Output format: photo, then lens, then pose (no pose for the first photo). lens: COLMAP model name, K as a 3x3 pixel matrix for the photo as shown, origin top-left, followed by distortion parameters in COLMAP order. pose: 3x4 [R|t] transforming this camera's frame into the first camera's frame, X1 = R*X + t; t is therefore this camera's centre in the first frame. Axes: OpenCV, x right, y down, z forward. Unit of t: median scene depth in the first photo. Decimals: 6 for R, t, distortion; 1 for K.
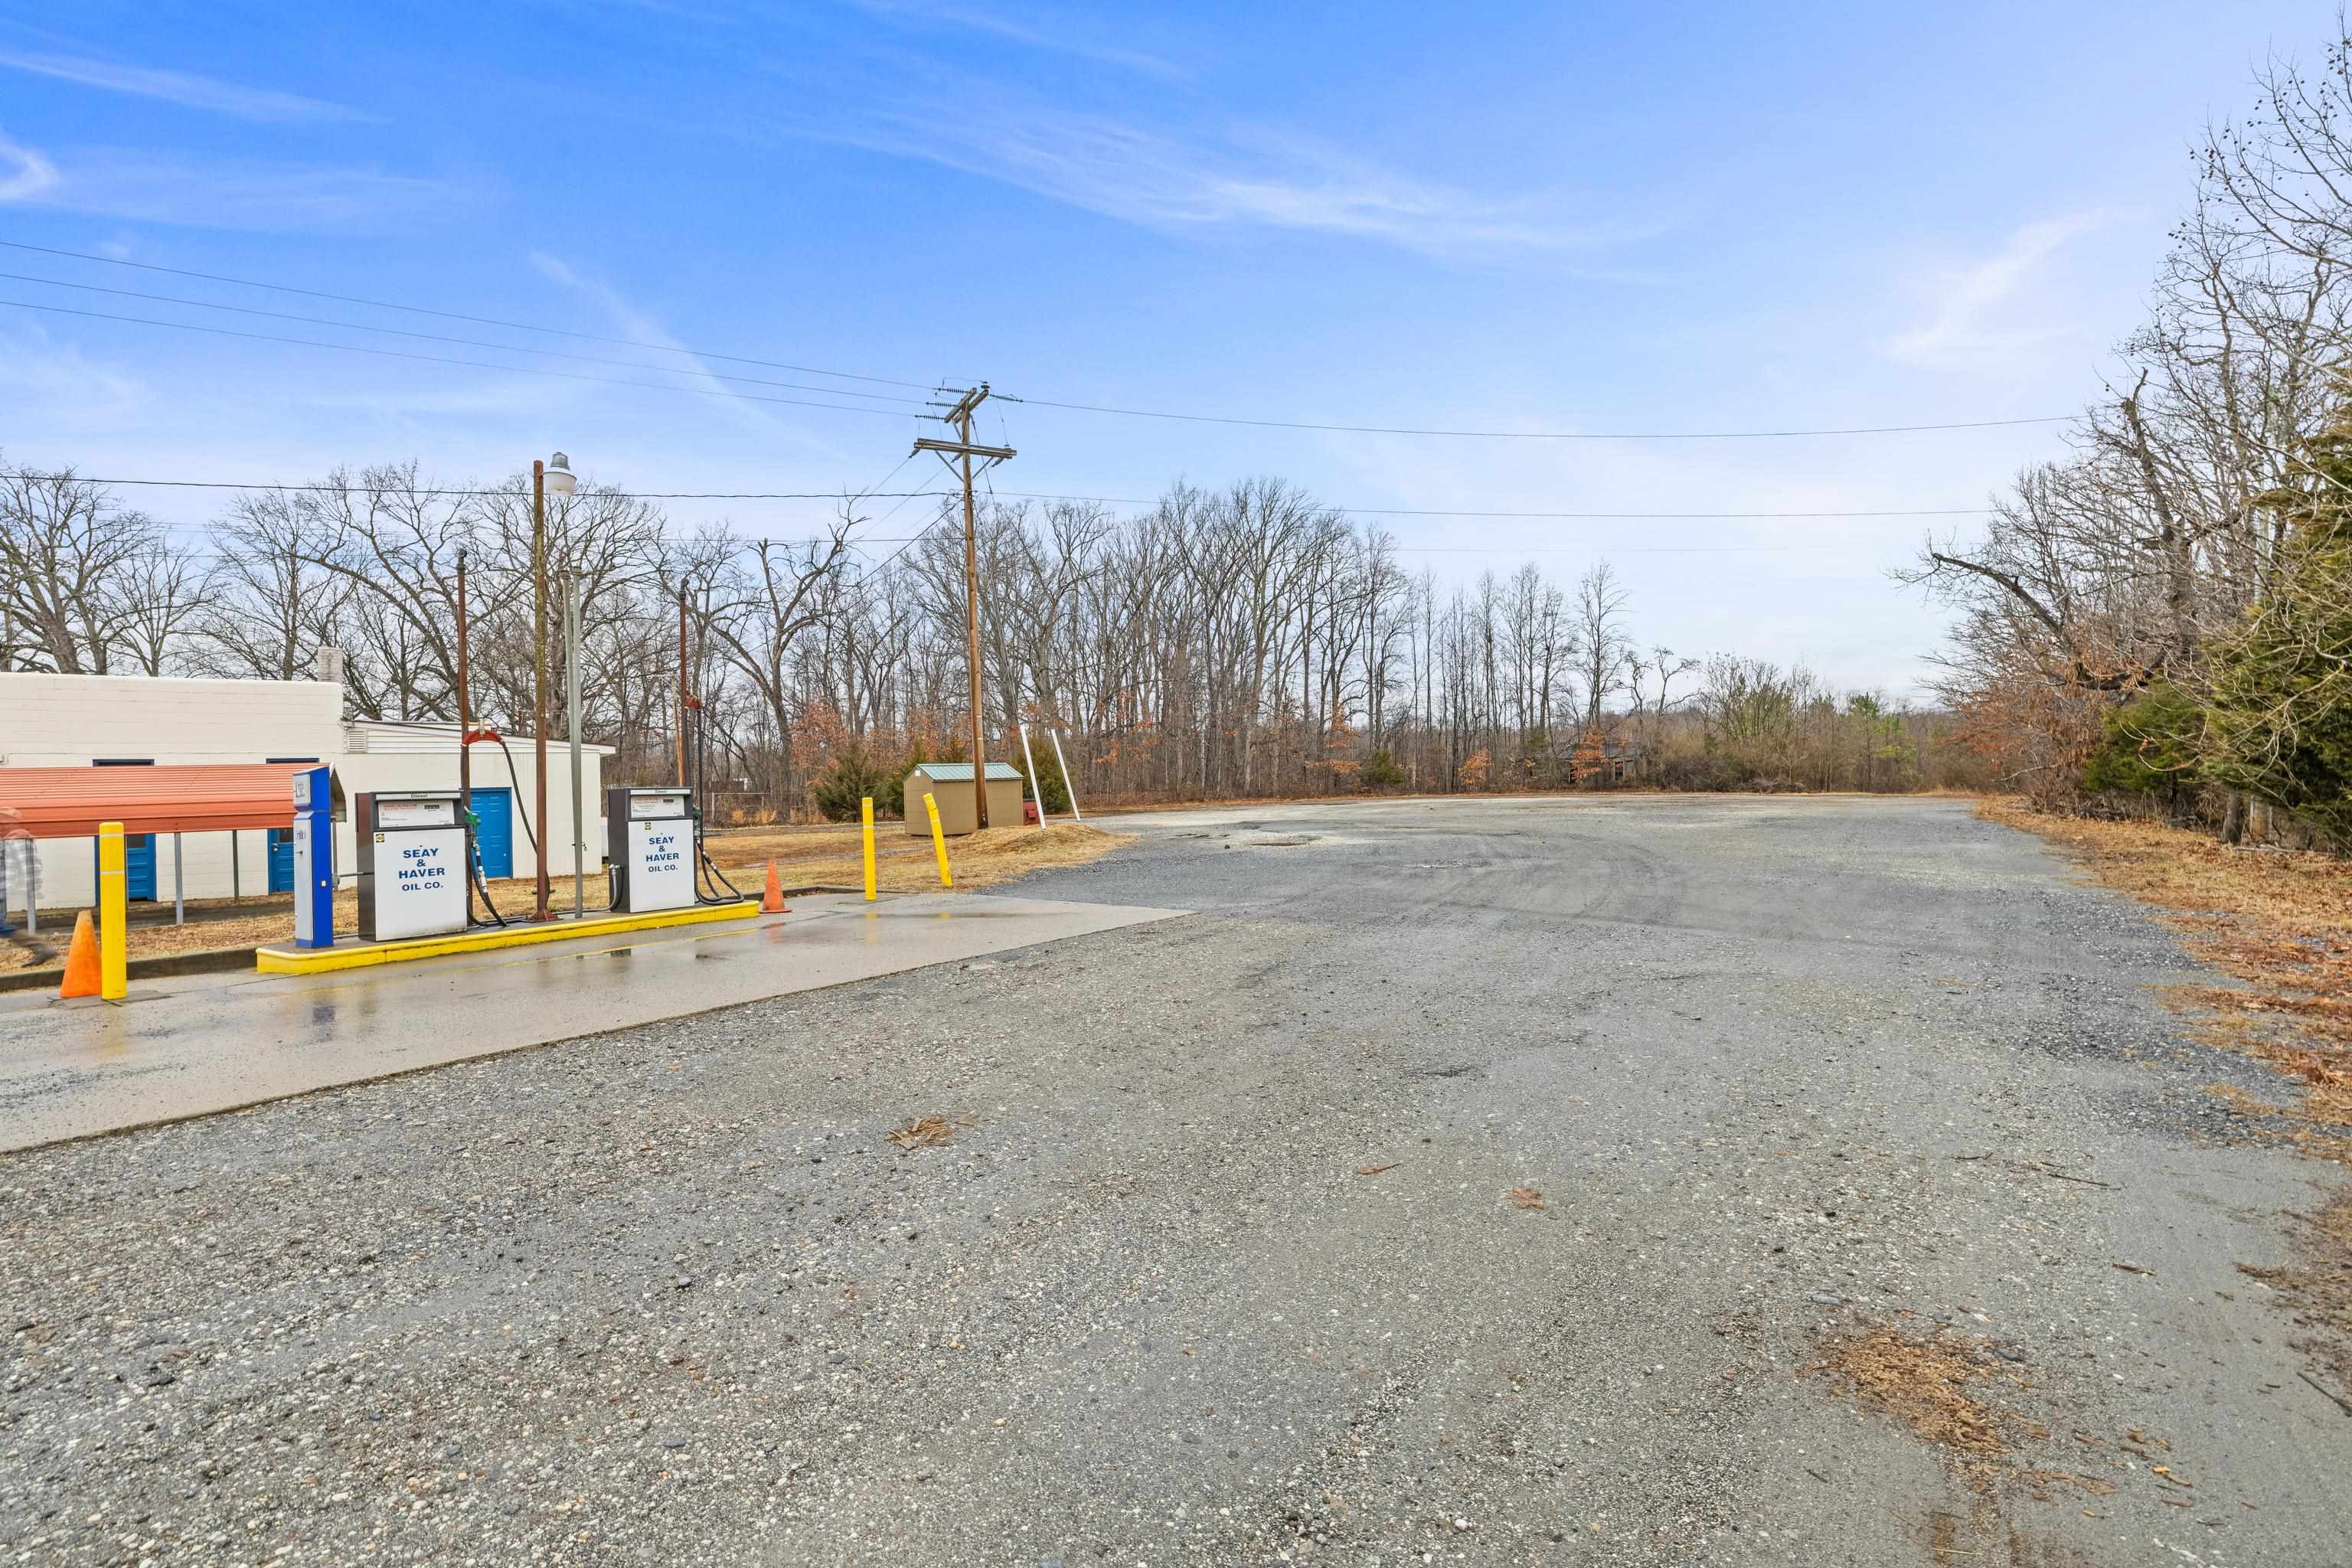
lens RADIAL K [[1007.1, 0, 1160.5], [0, 1007.1, 774.7], [0, 0, 1]] dist [0.000934, -0.000943]
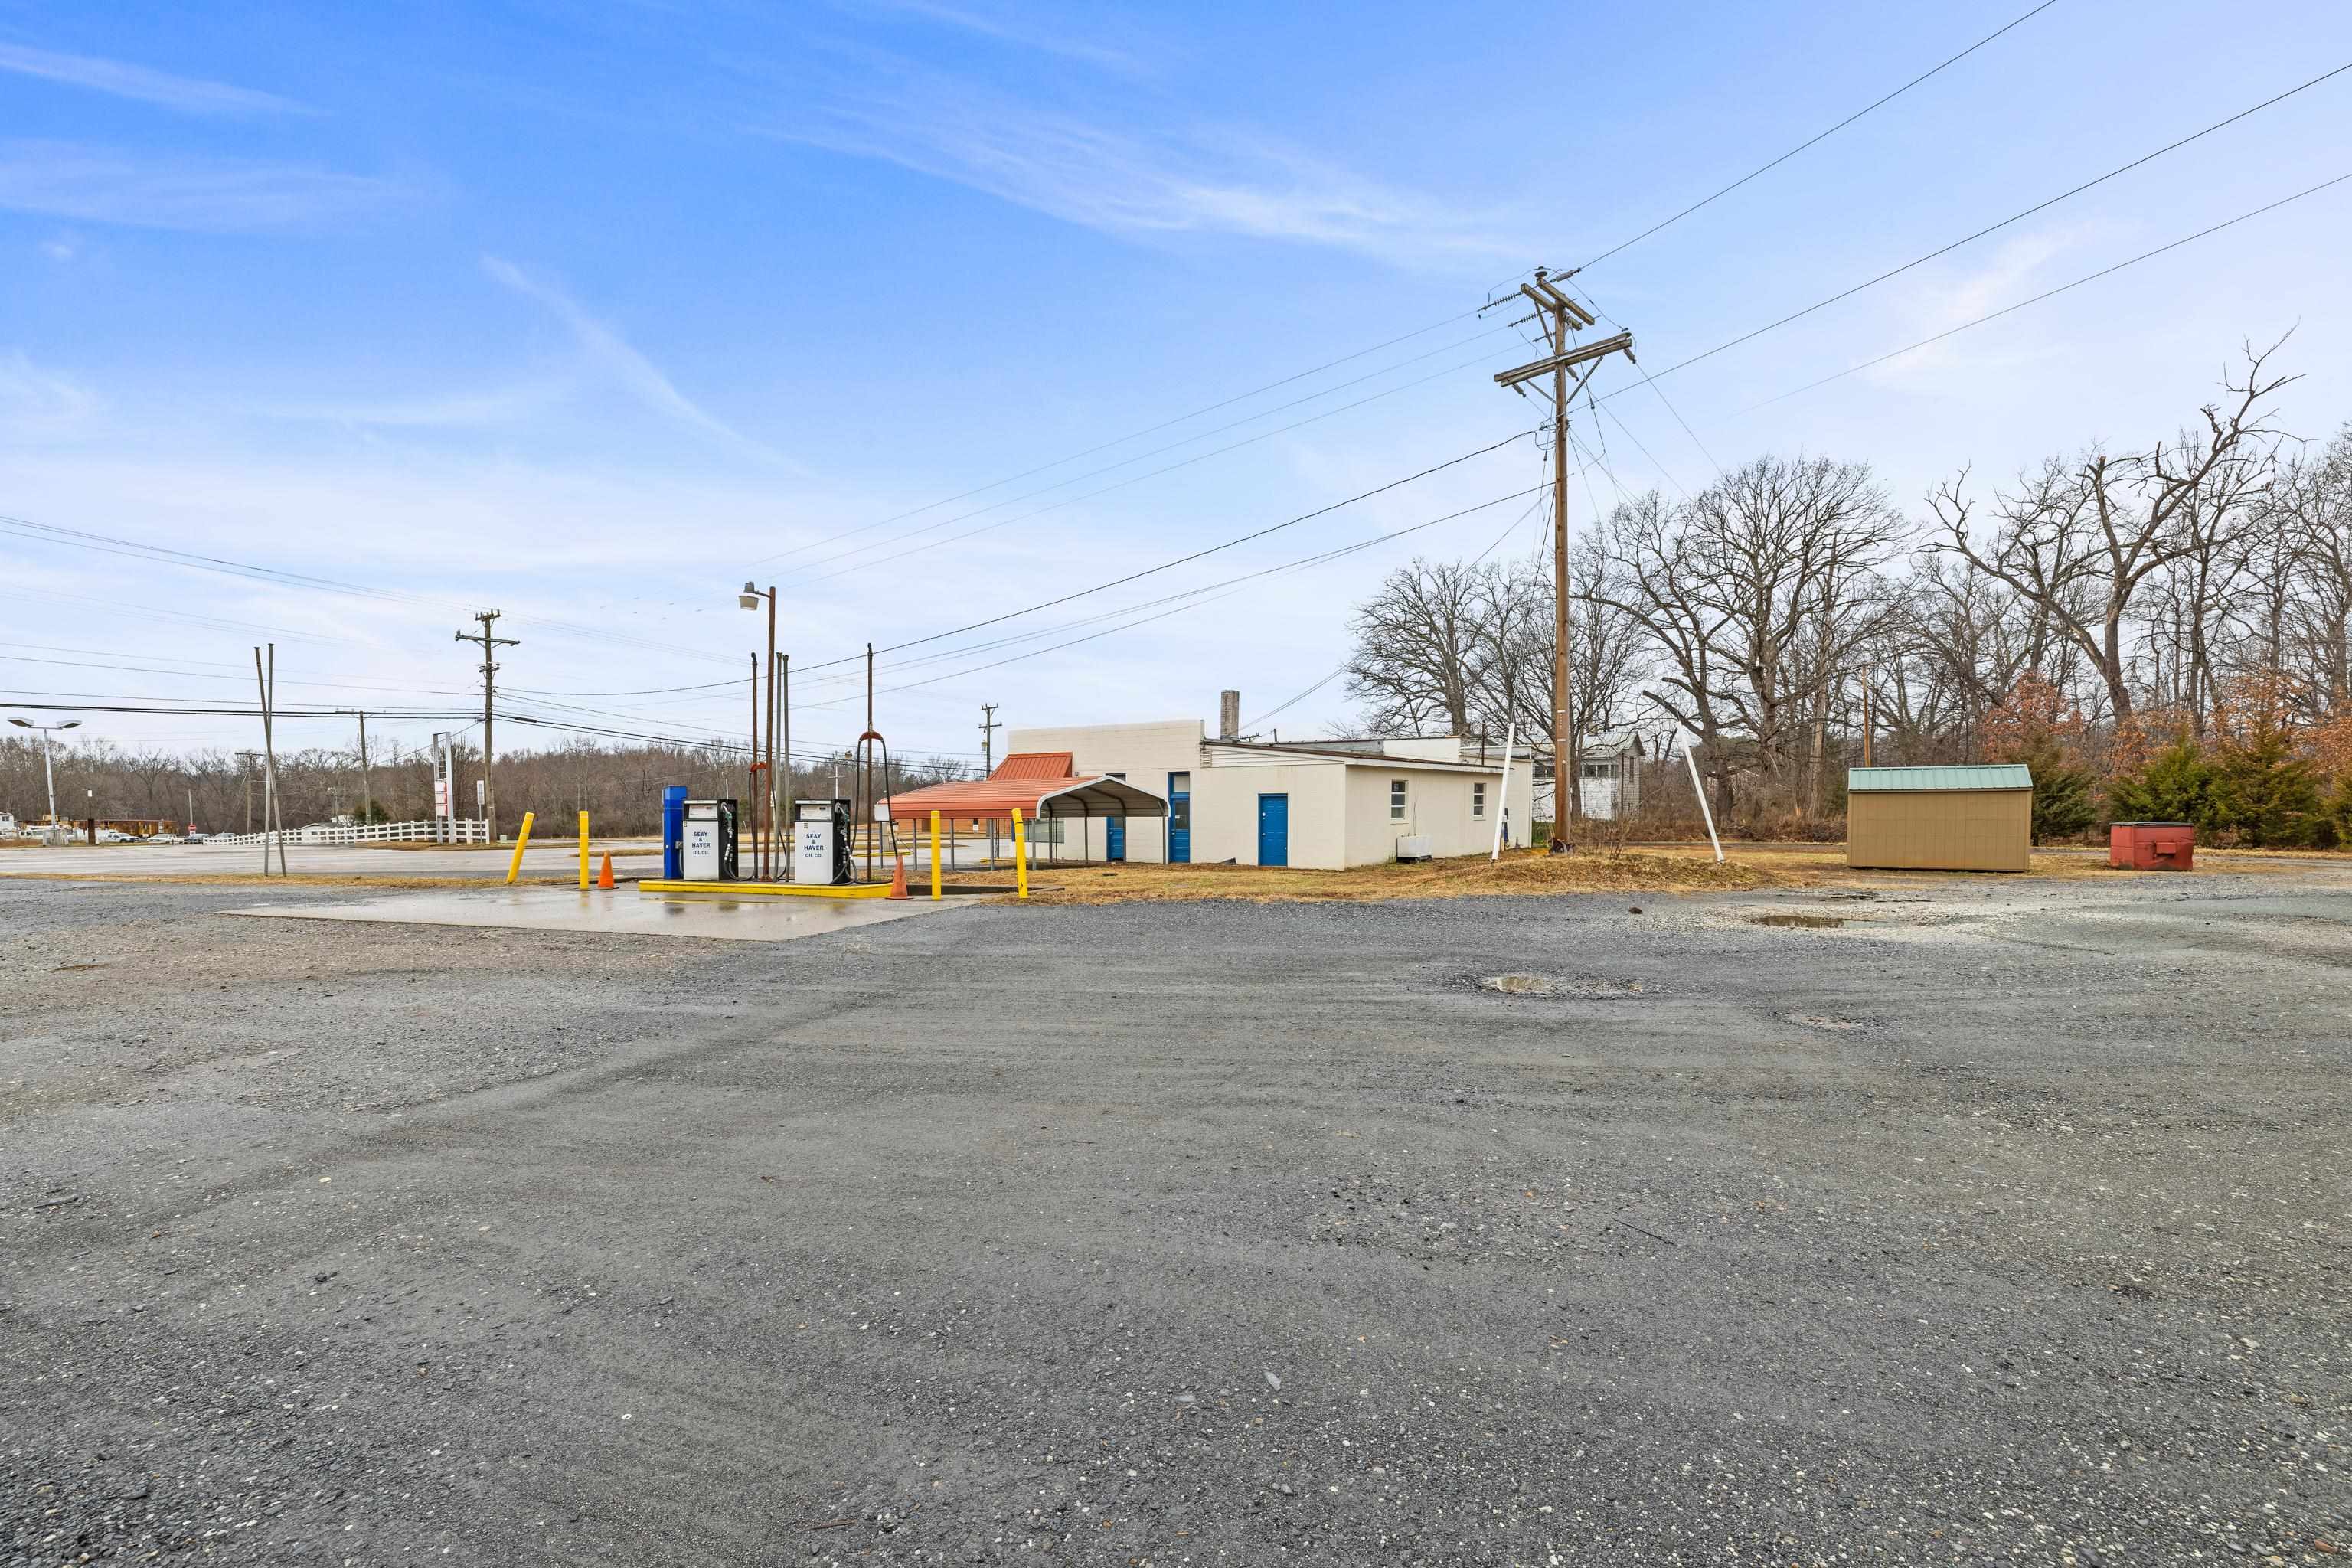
lens RADIAL K [[1007.1, 0, 1164.1], [0, 1007.1, 798.6], [0, 0, 1]] dist [0.000934, -0.000943]
pose [[0.323428, 0.021362, -0.946012, 1.019974], [0.001671, 0.999731, 0.023146, -0.021078], [0.946251, -0.009067, 0.323305, 1.003598]]
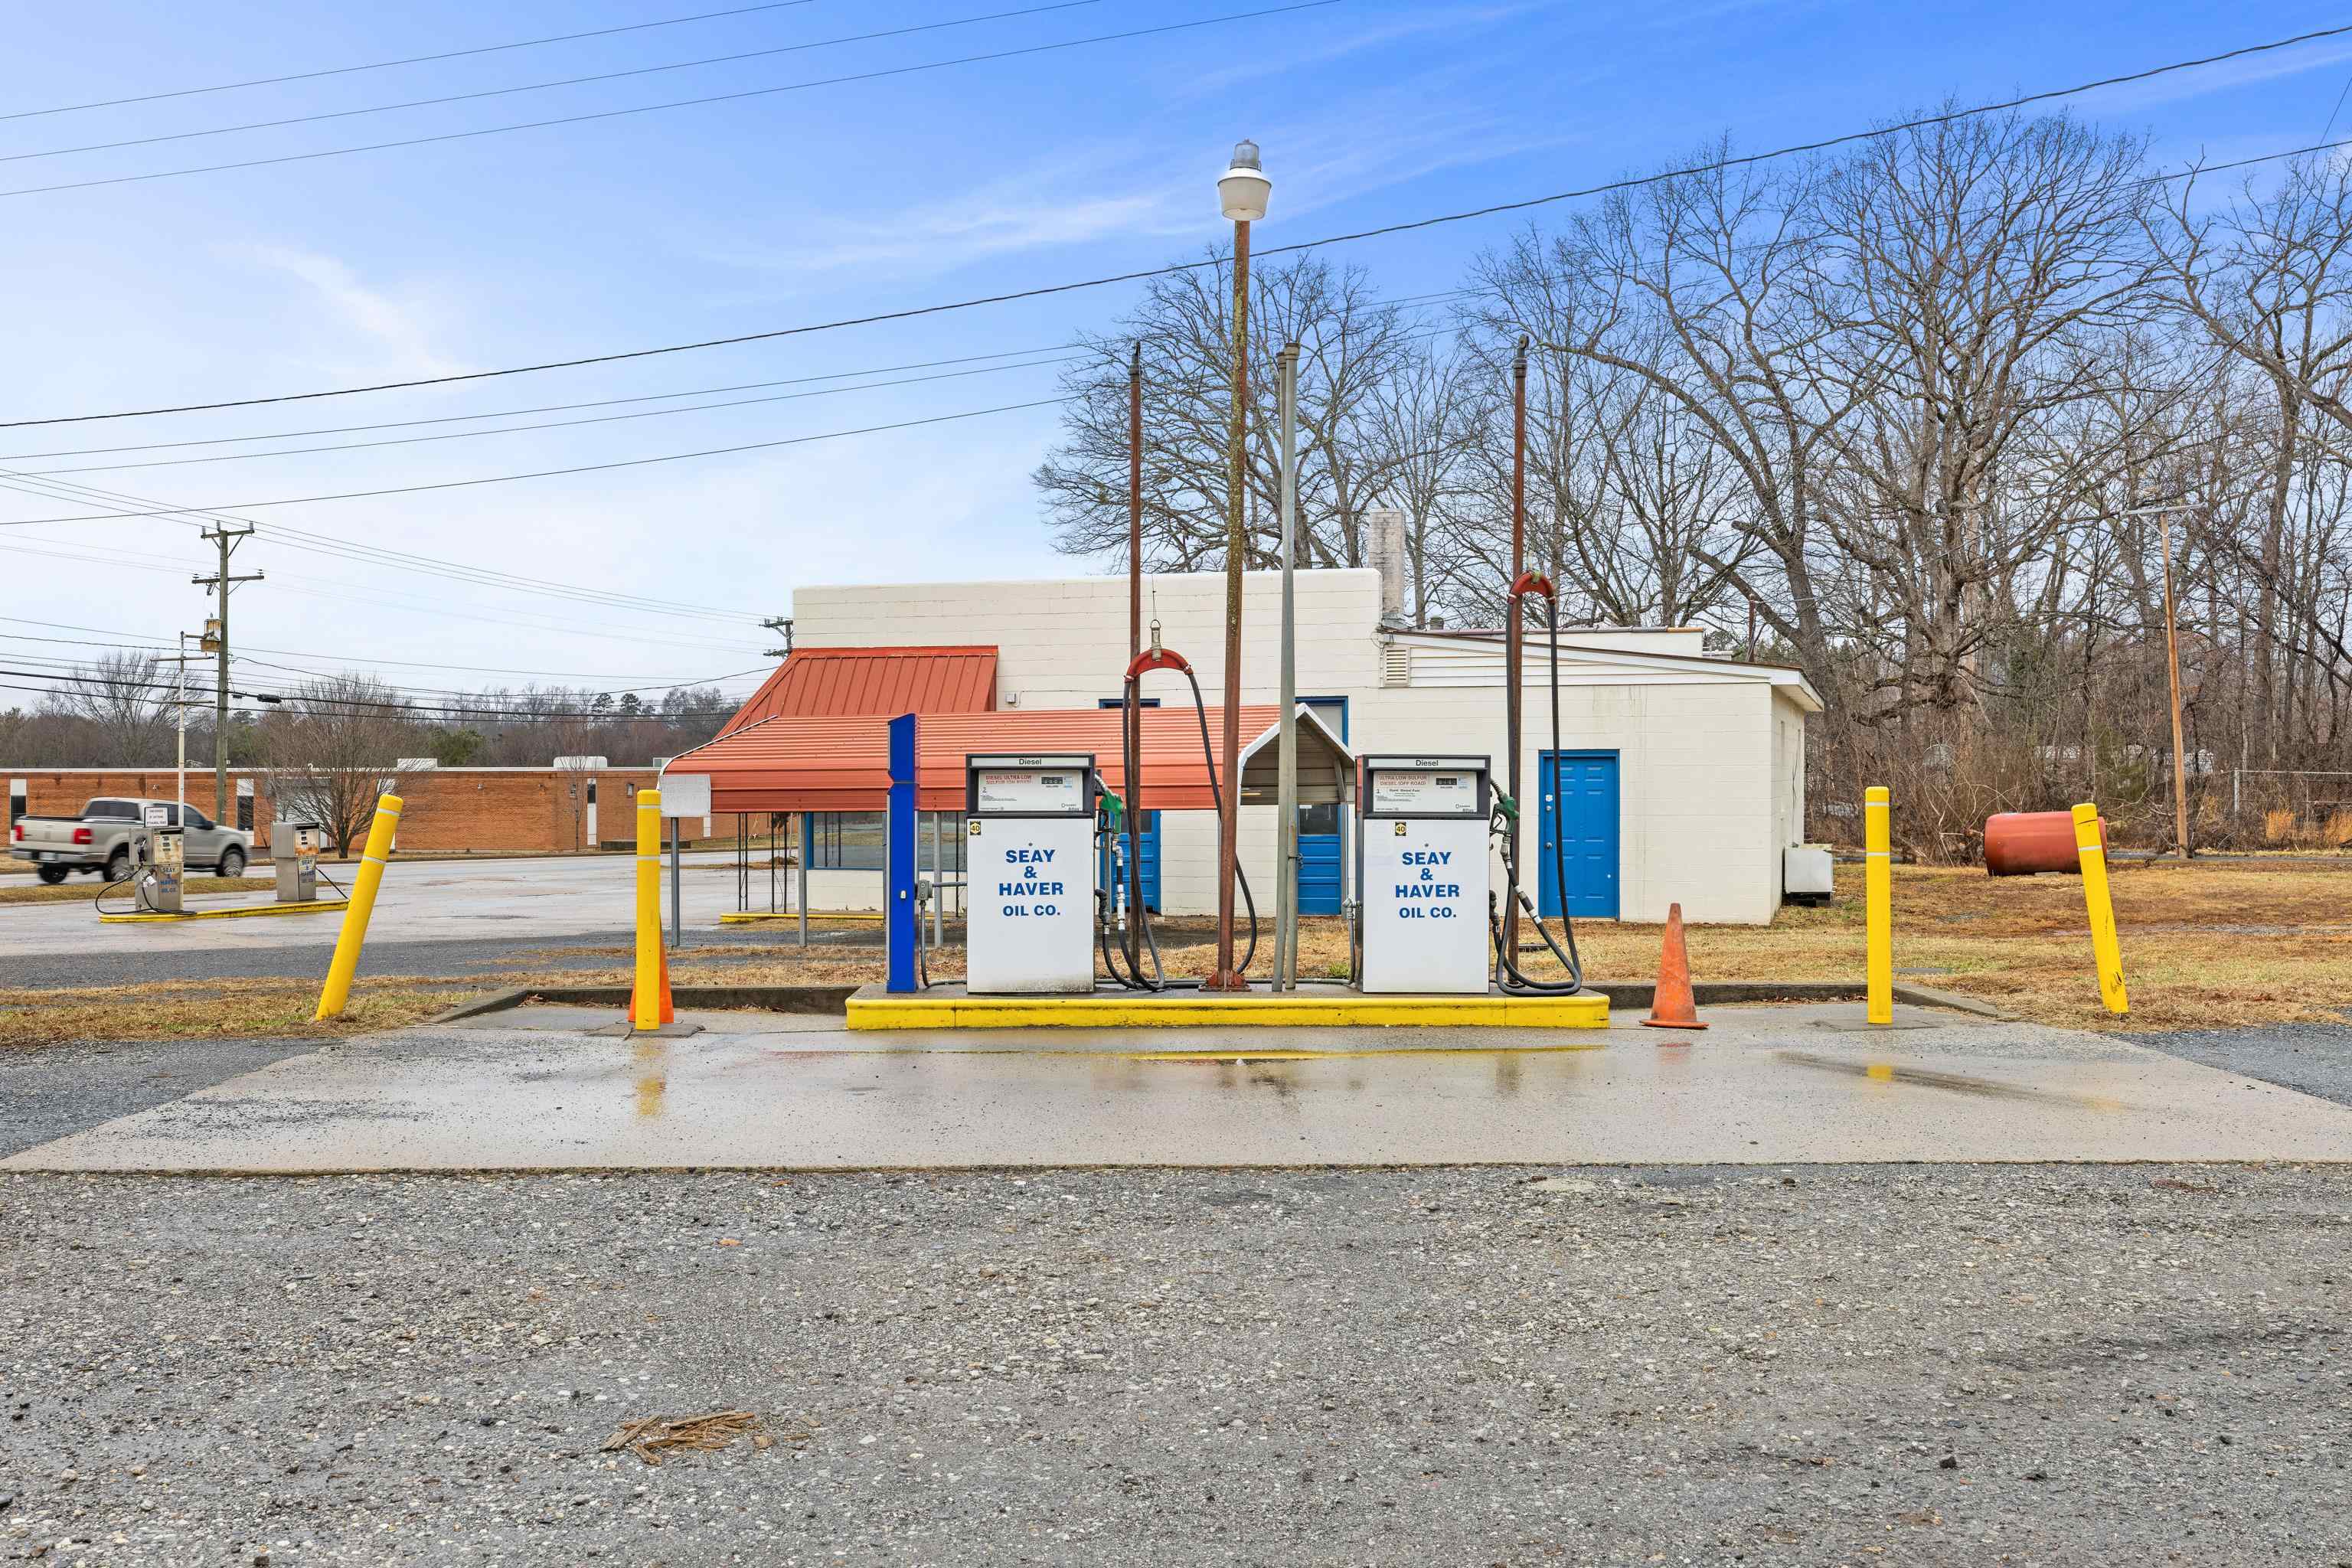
lens RADIAL K [[2233.2, 0, 1164.0], [0, 2233.2, 780.8], [0, 0, 1]] dist [-0.004112, 0.000000]
pose [[0.615744, 0.028562, -0.787429, 0.309411], [-0.009661, 0.999541, 0.028702, -0.005608], [0.787887, -0.010066, 0.615737, 0.198929]]
